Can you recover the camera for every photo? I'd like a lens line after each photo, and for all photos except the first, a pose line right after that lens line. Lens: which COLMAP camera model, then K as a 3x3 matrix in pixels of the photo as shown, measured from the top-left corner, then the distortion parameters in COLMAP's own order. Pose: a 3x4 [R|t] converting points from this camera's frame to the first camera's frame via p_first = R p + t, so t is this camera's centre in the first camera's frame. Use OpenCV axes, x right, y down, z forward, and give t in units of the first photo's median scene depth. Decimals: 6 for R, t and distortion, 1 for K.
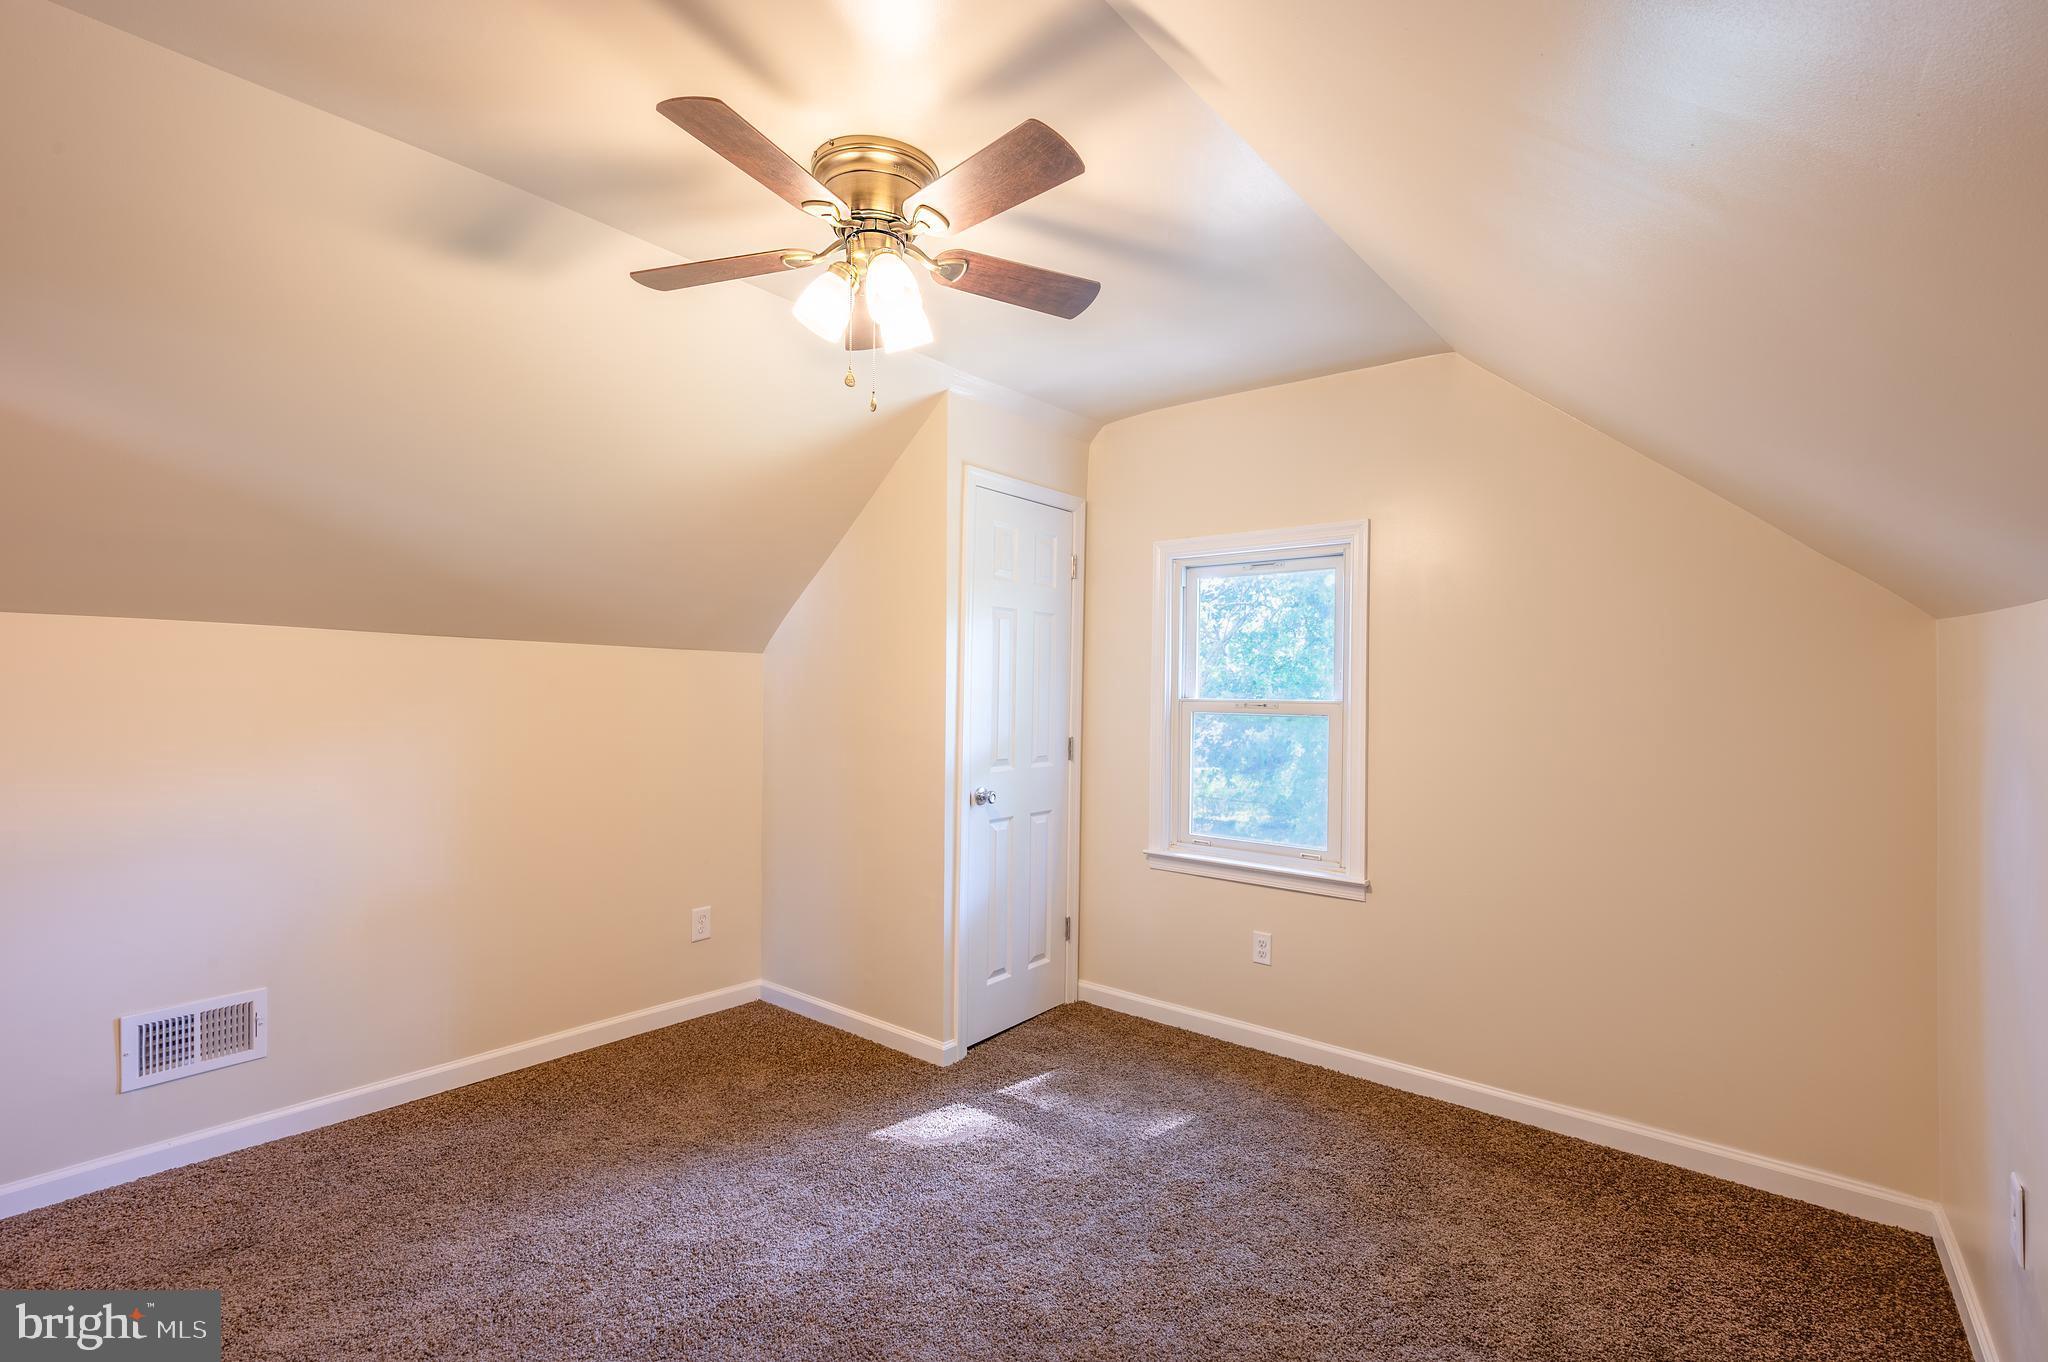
lens RADIAL K [[909.0, 0, 1021.8], [0, 909.0, 689.4], [0, 0, 1]] dist [-0.002741, -0.000651]
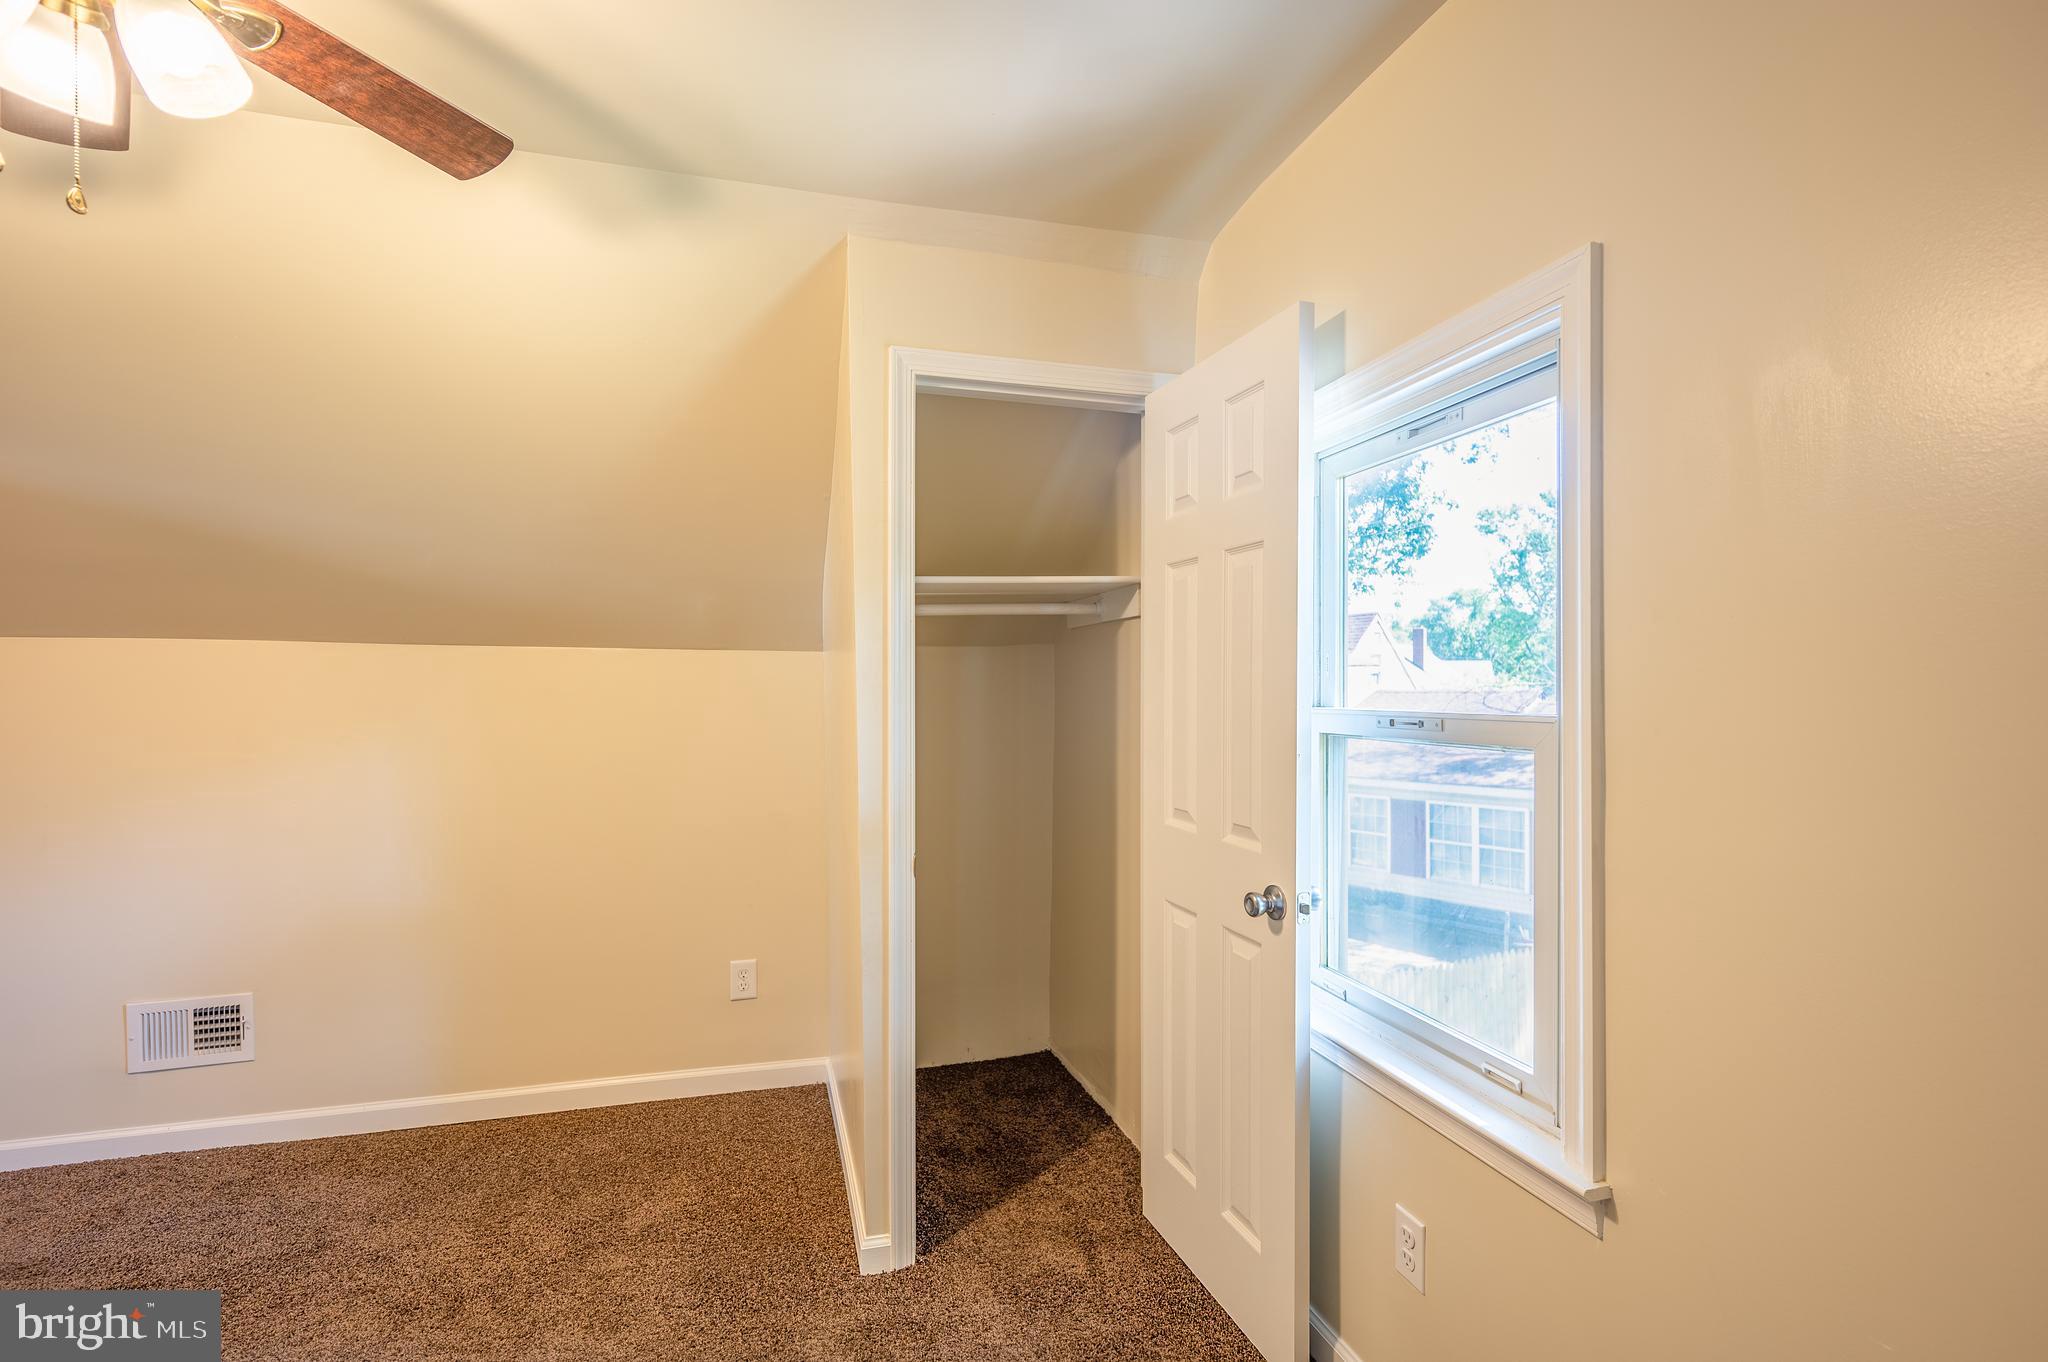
lens RADIAL K [[909.0, 0, 1021.8], [0, 909.0, 689.4], [0, 0, 1]] dist [-0.002741, -0.000651]
pose [[0.819009, -0.017264, -0.573521, 0.429742], [0.012921, 0.999849, -0.011646, 0.007695], [0.573635, 0.002128, 0.819108, 0.594322]]
